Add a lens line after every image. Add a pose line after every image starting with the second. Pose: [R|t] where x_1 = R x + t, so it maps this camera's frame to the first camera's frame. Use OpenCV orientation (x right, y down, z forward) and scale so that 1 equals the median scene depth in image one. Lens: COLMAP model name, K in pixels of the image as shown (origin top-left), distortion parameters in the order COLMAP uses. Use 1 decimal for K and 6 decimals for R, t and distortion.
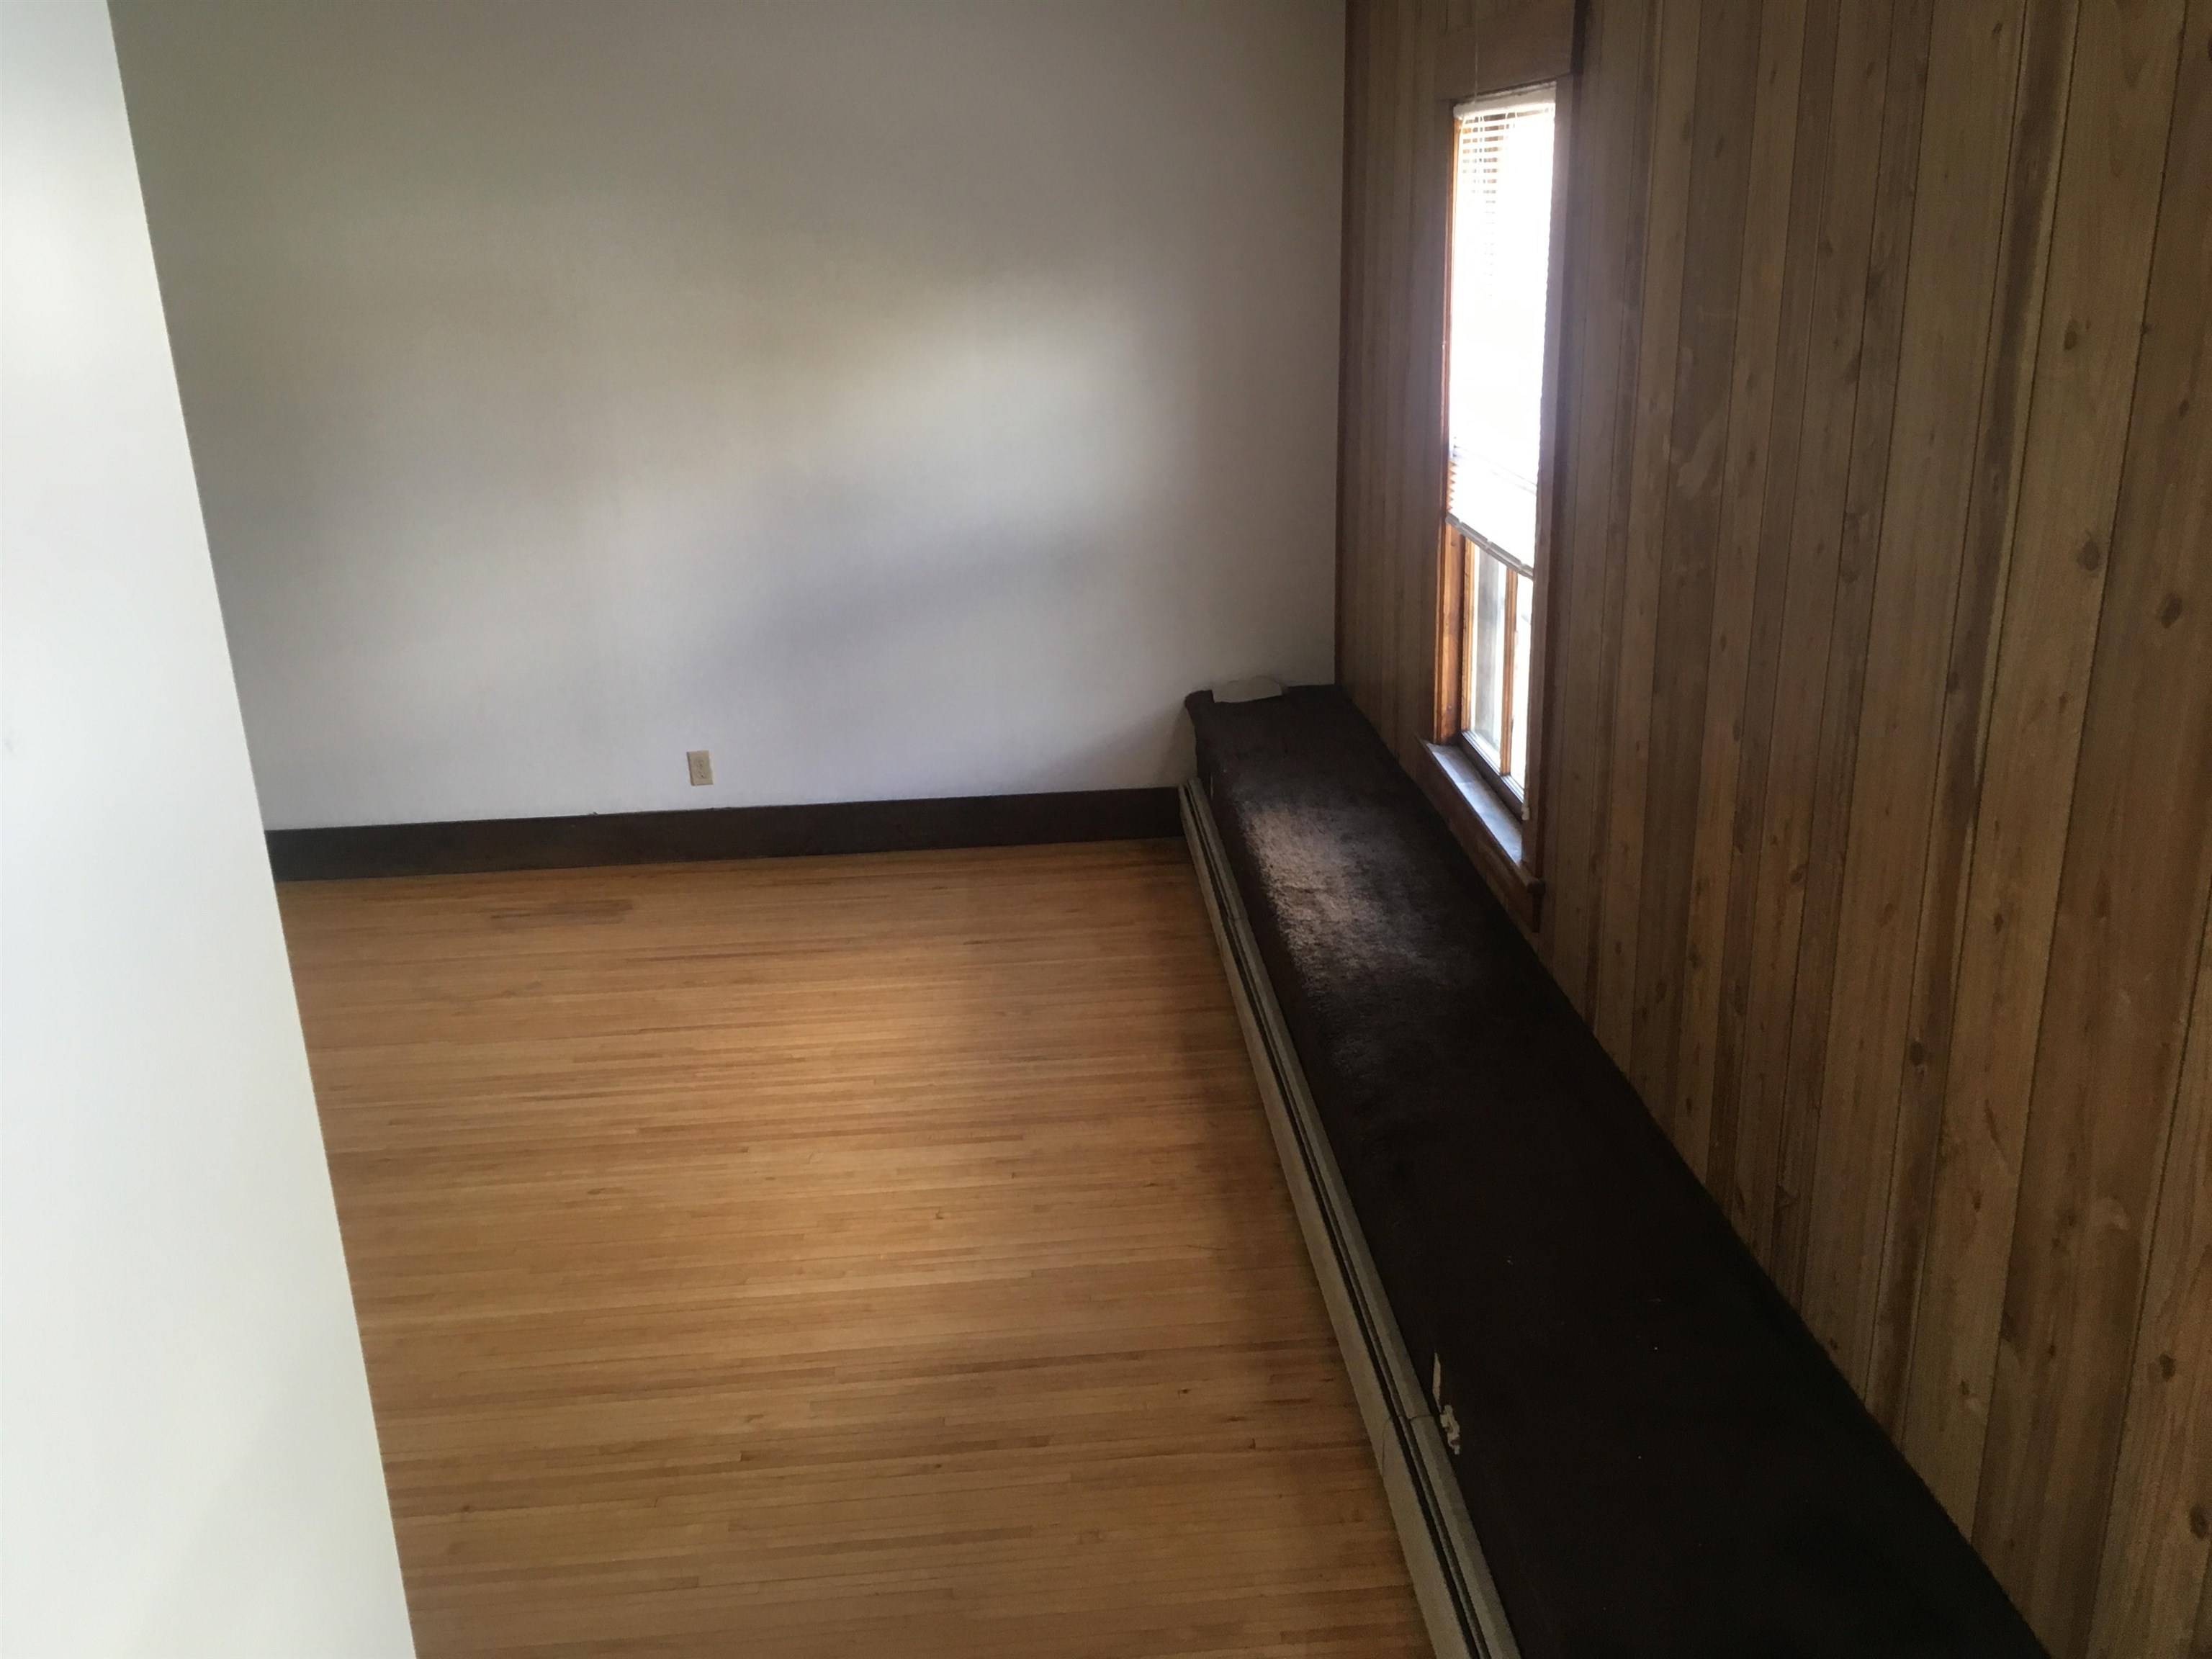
lens RADIAL K [[1893.0, 0, 1115.9], [0, 1893.0, 820.3], [0, 0, 1]] dist [0.067669, -0.099149]
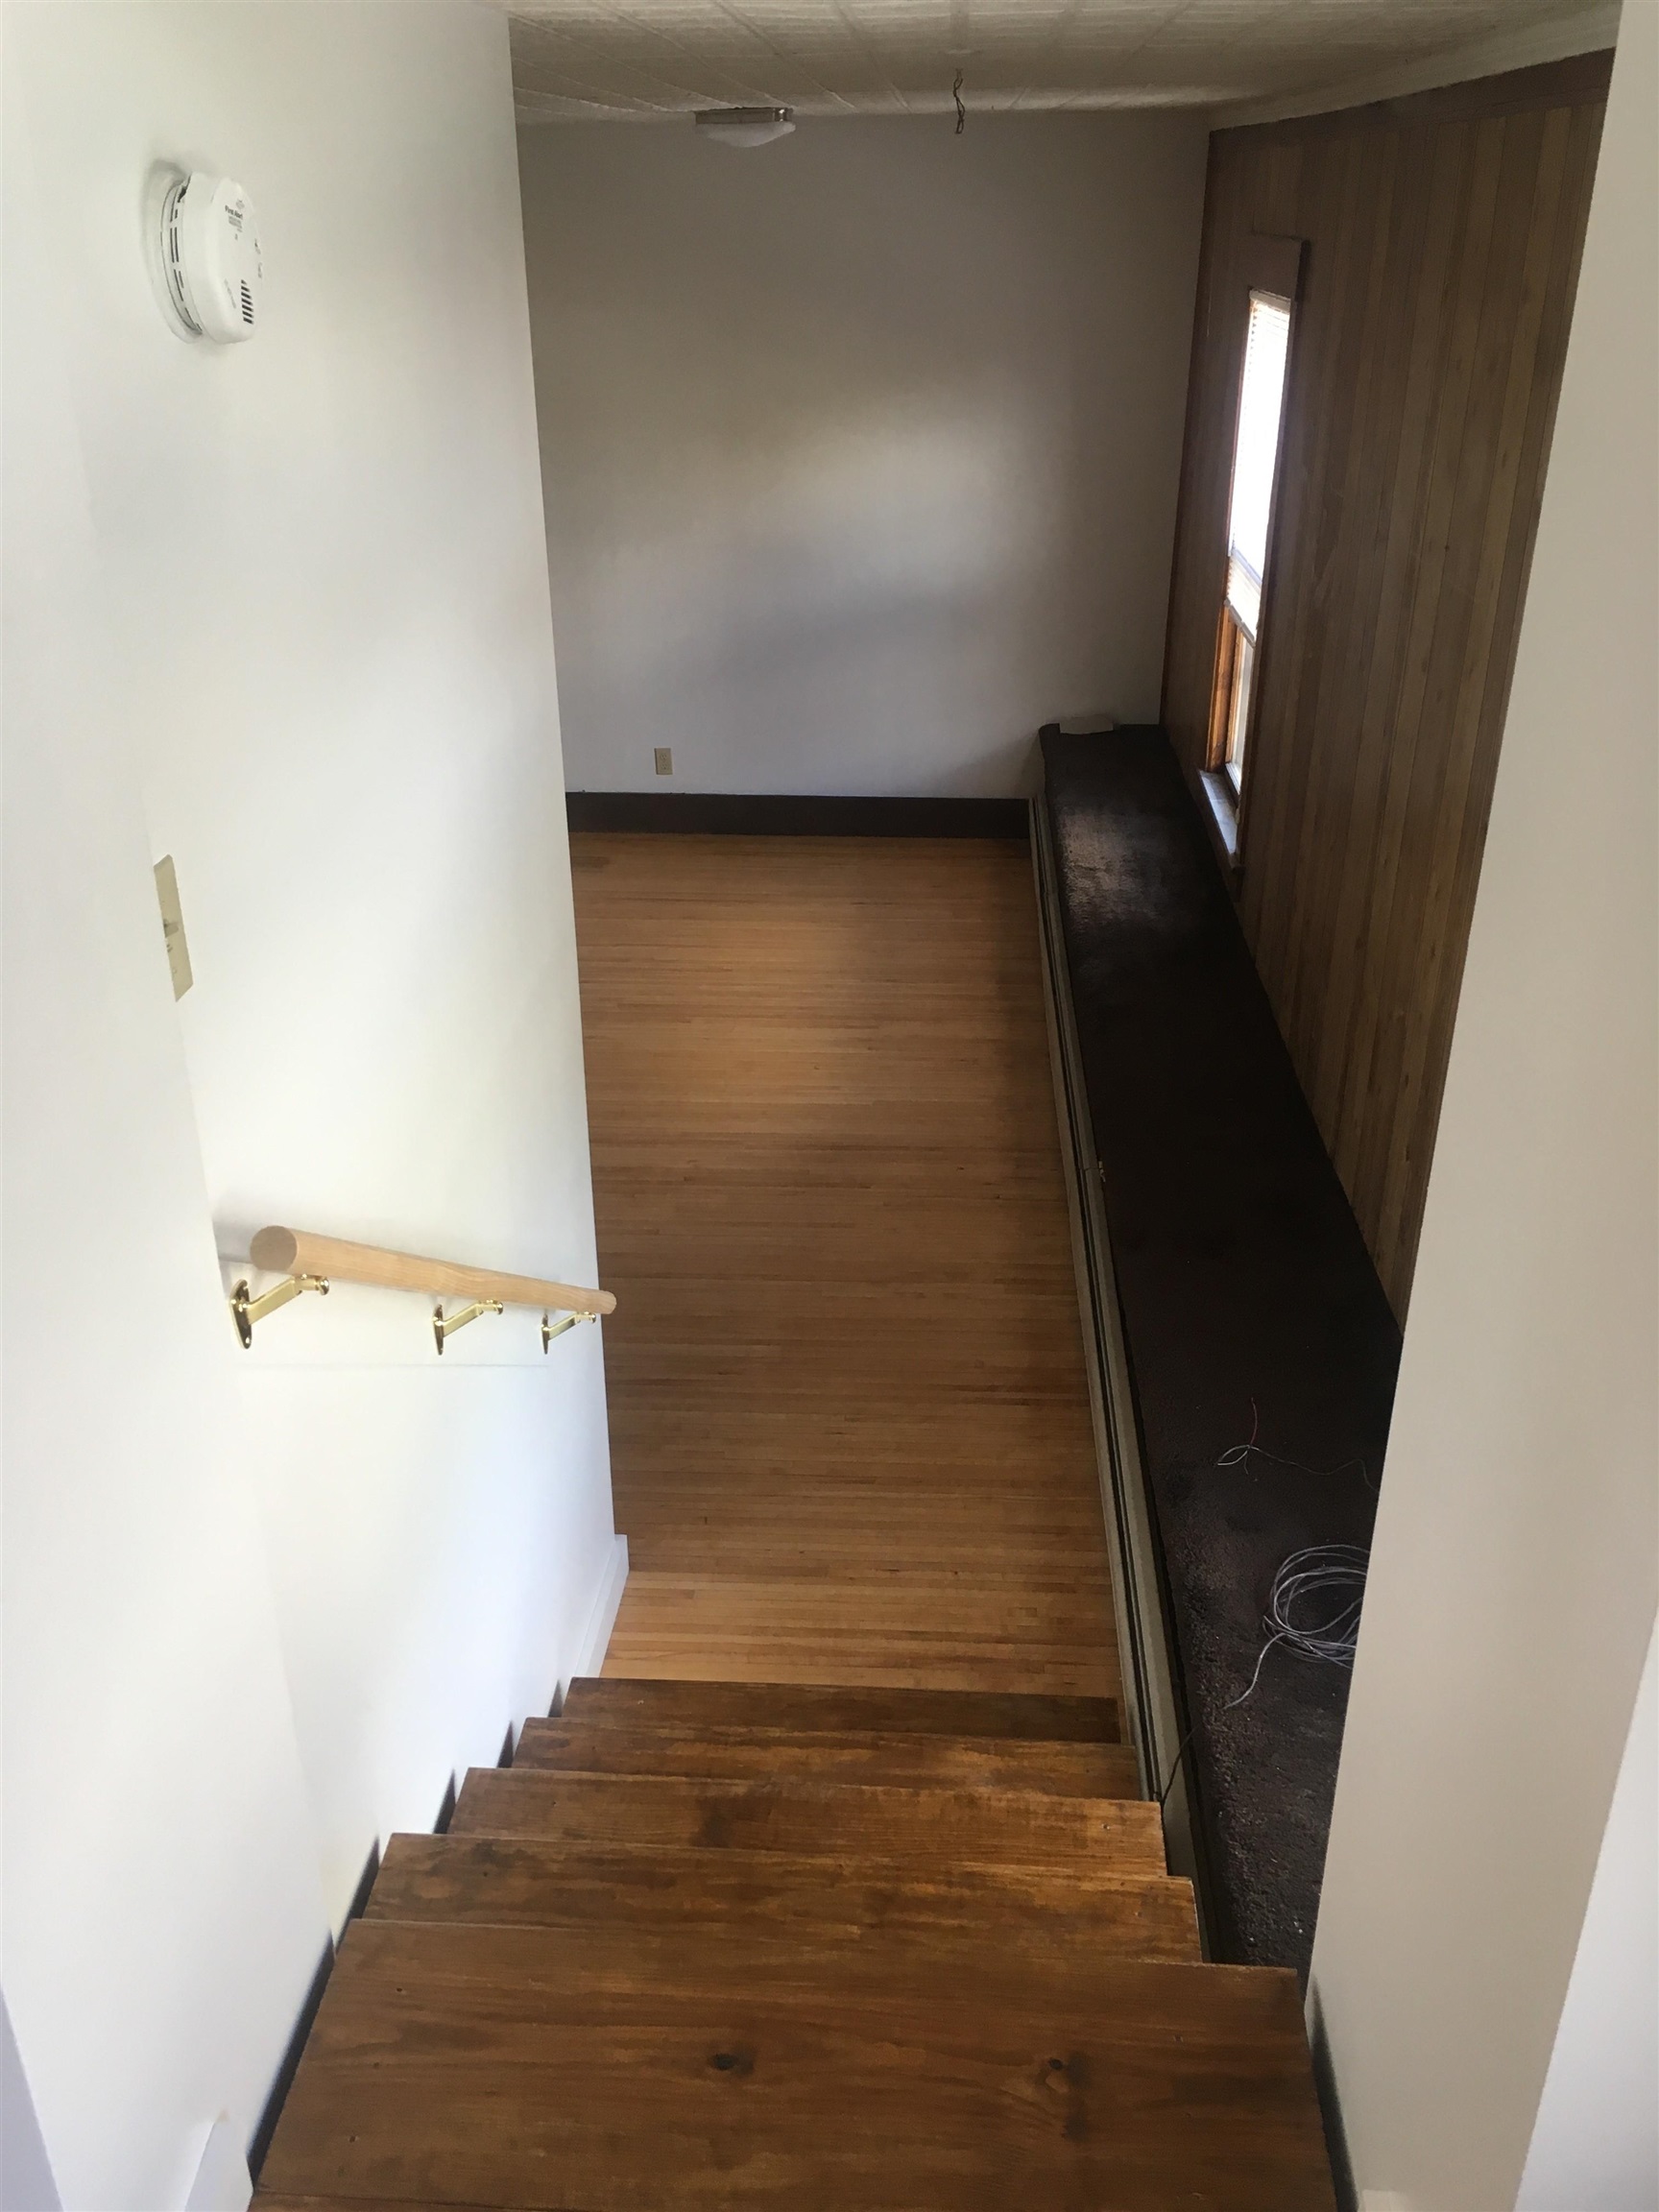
lens RADIAL K [[1893.0, 0, 829.5], [0, 1893.0, 1106.0], [0, 0, 1]] dist [0.067669, -0.099149]
pose [[0.991489, 0.082500, -0.100716, 0.063747], [-0.068860, 0.988841, 0.132105, 0.038159], [0.110491, -0.124046, 0.986106, -0.430995]]
